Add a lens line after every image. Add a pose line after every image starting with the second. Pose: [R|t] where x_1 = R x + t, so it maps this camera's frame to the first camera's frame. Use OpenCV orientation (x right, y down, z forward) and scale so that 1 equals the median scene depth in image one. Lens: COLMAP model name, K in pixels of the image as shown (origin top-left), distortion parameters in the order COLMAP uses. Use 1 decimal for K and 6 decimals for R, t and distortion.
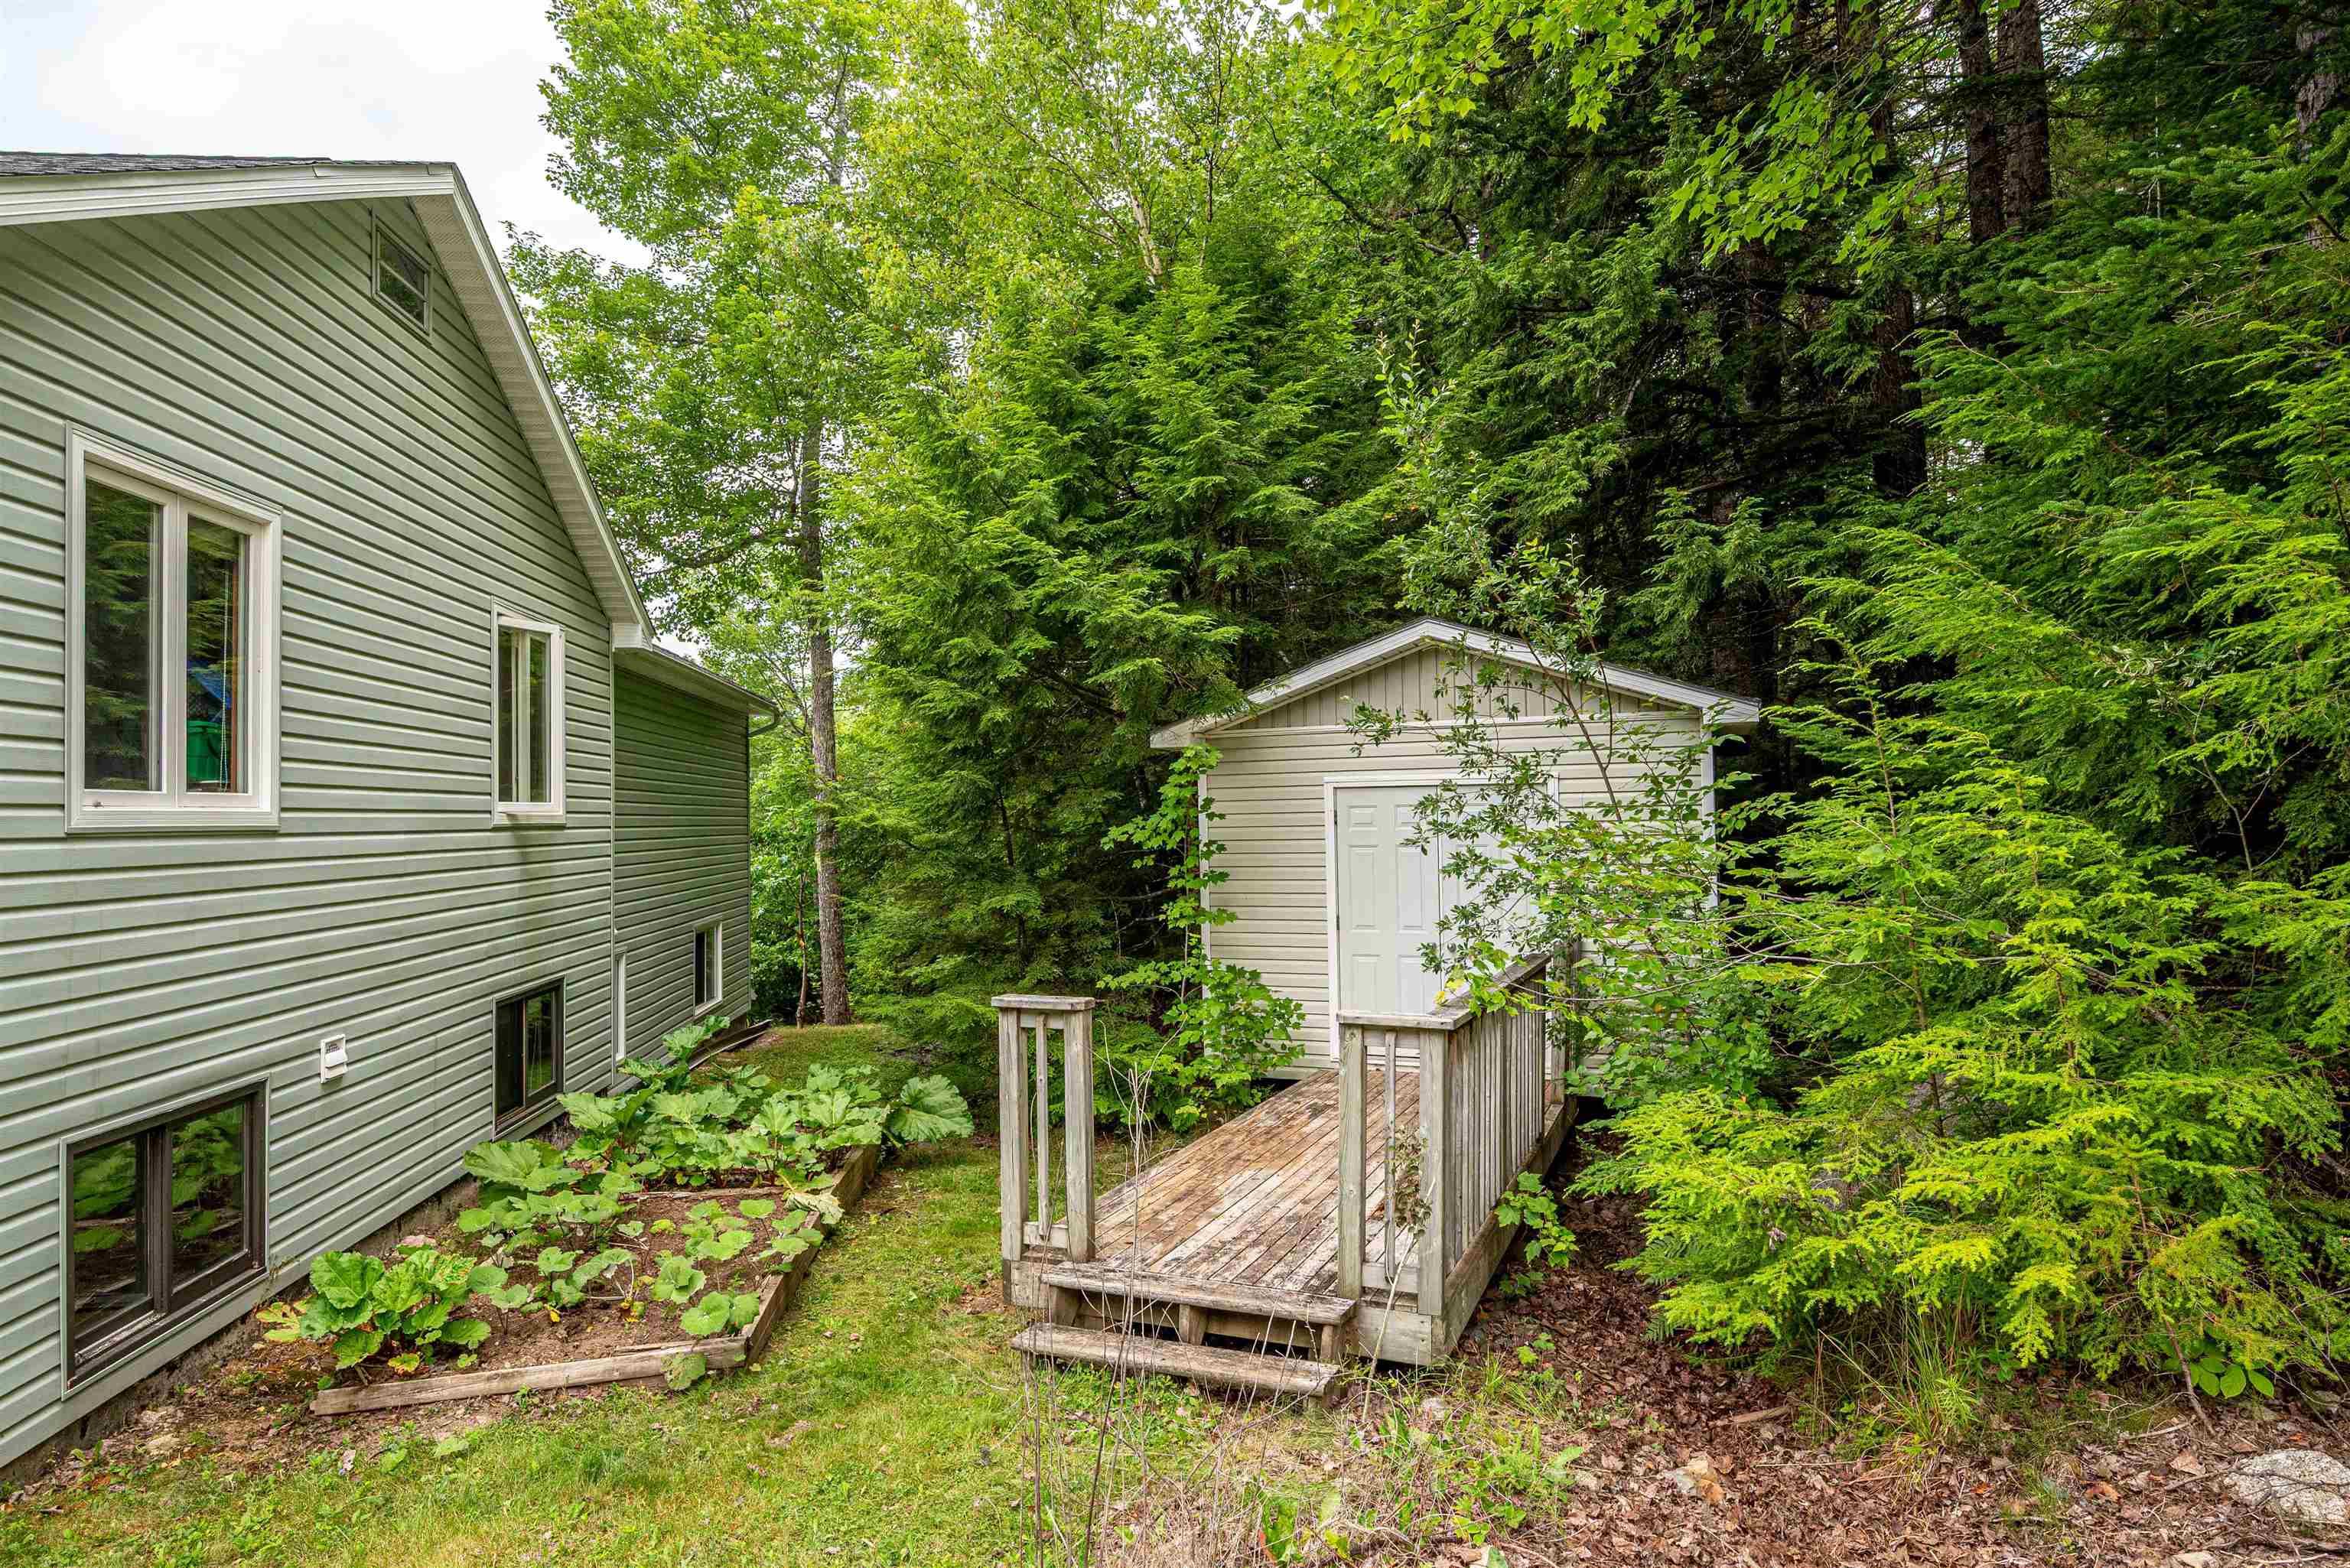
lens RADIAL K [[1376.0, 0, 1175.0], [0, 1376.0, 784.0], [0, 0, 1]] dist [-0.007667, -0.002226]
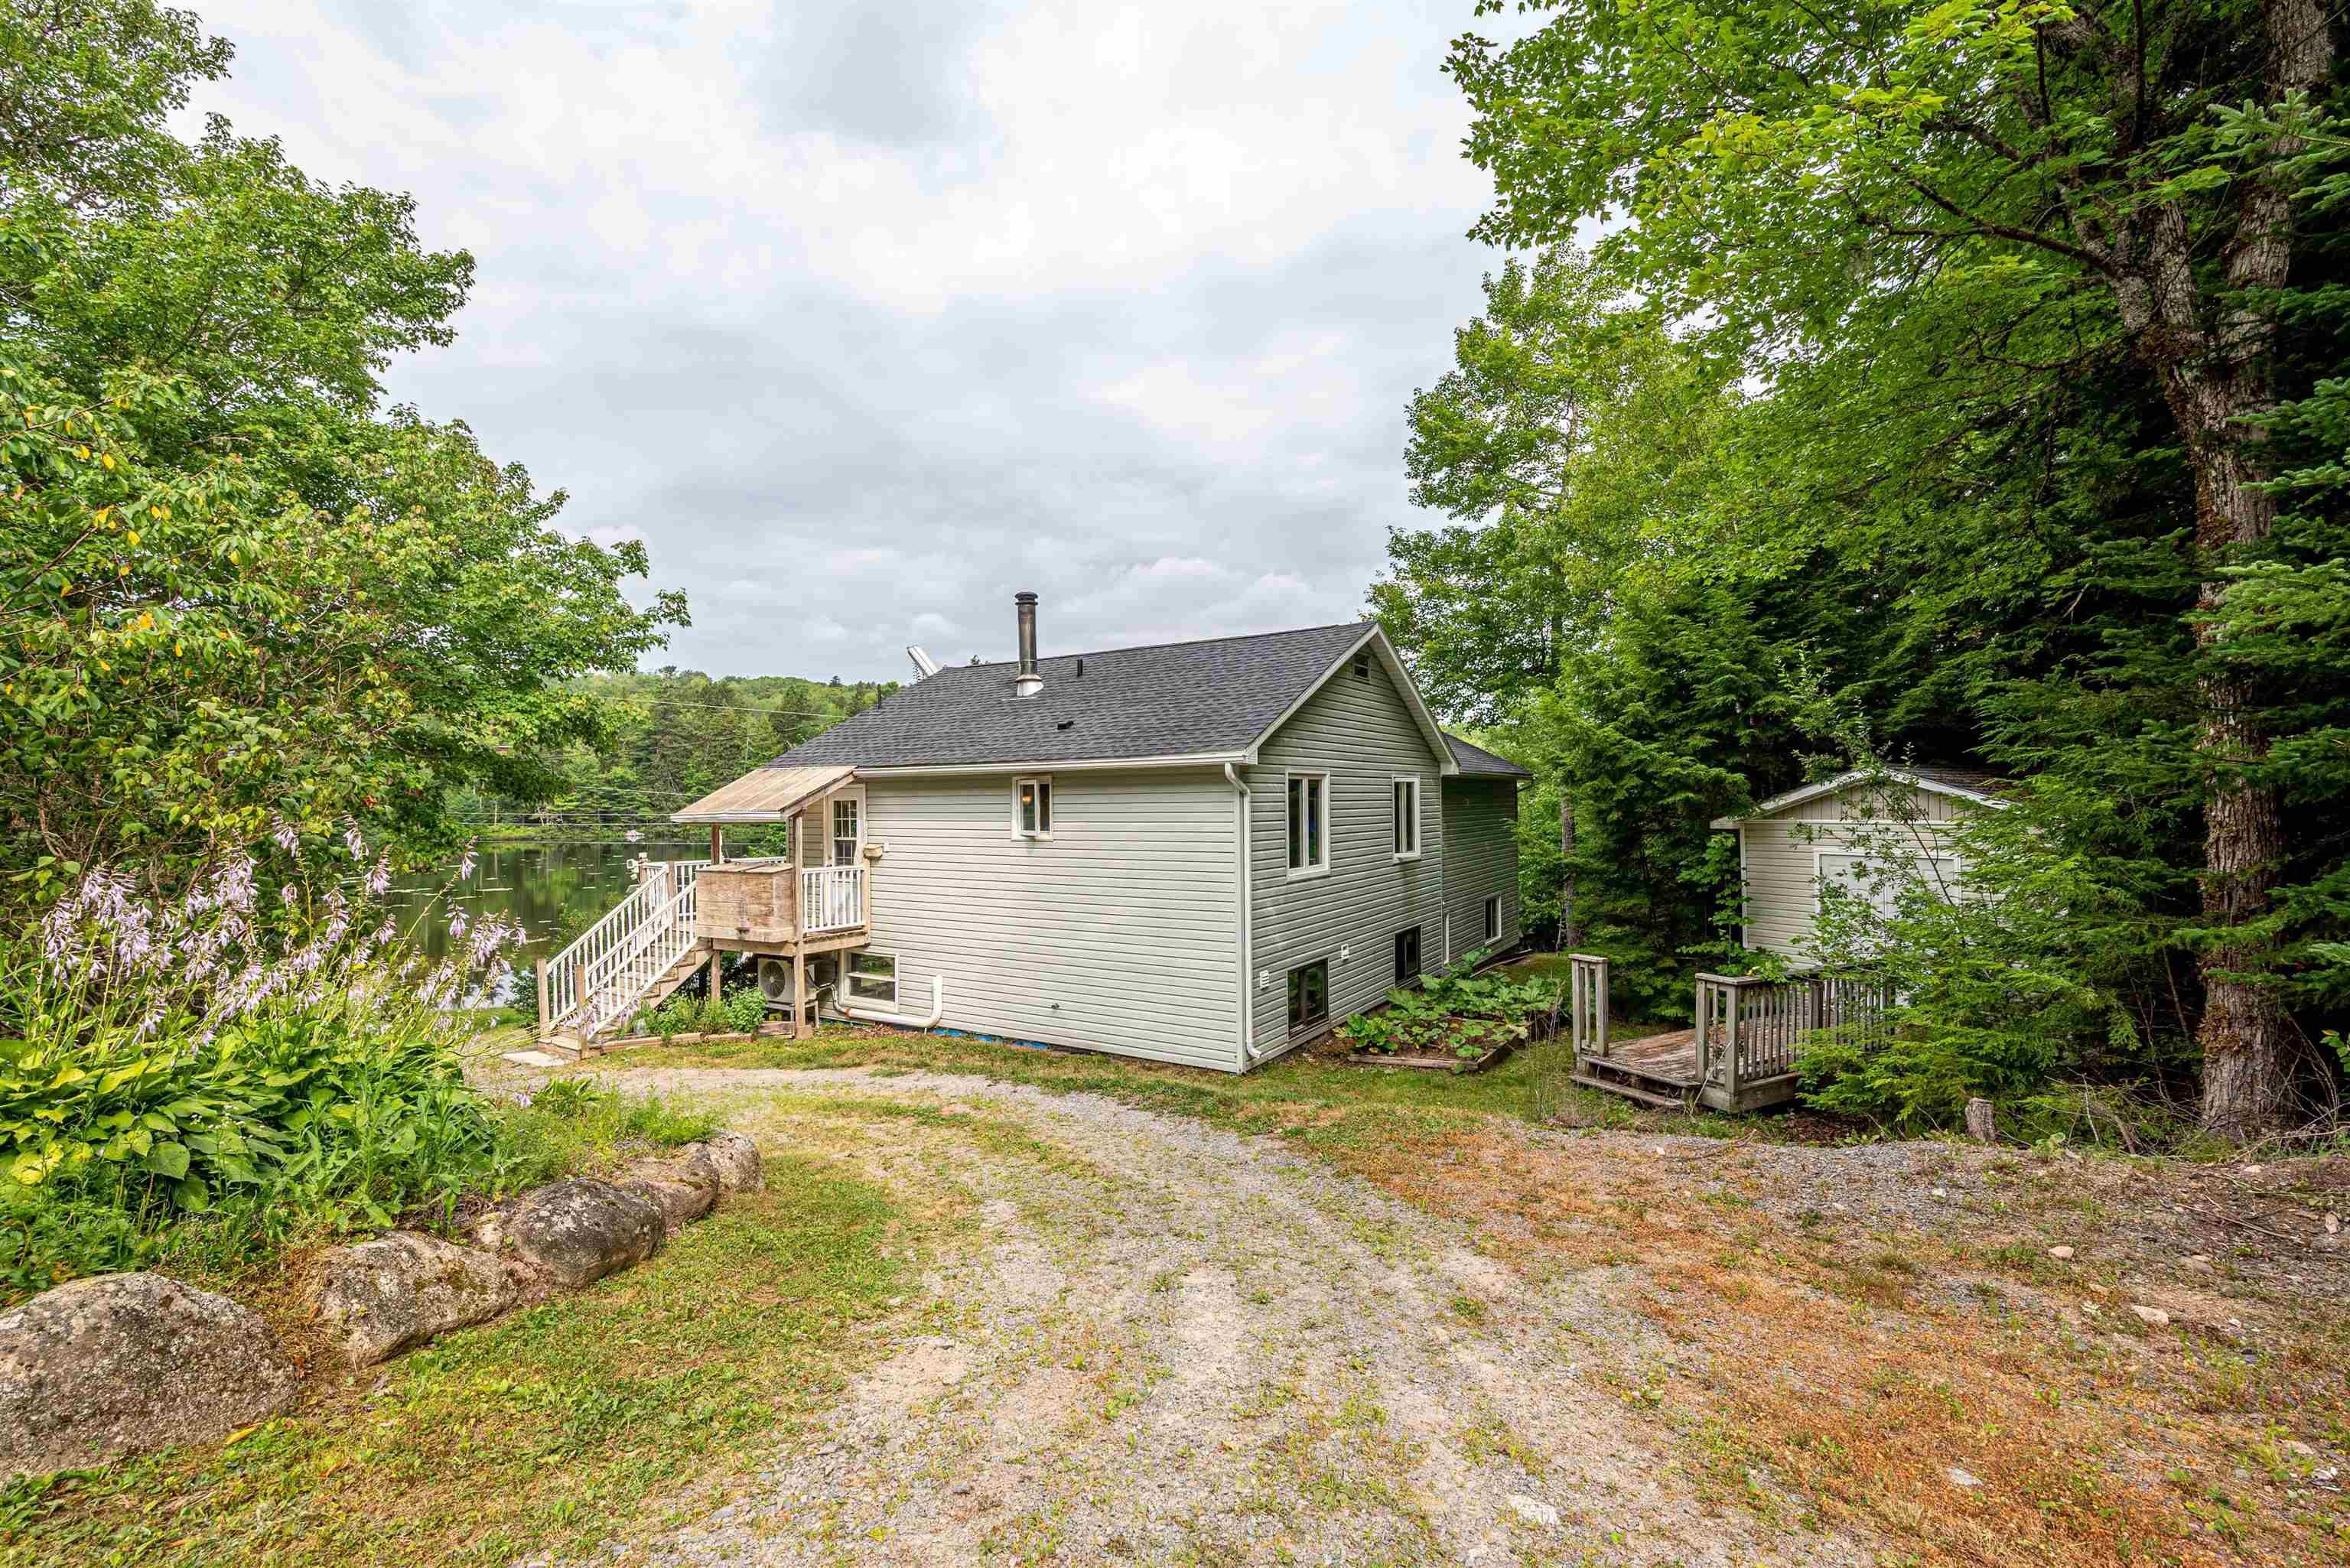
lens RADIAL K [[996.9, 0, 1175.0], [0, 996.9, 784.0], [0, 0, 1]] dist [-0.020286, 0.000047]
pose [[0.788518, -0.003394, -0.615003, 0.402487], [0.012158, 0.999875, 0.010071, -0.183581], [0.614892, -0.015418, 0.788461, -0.885475]]
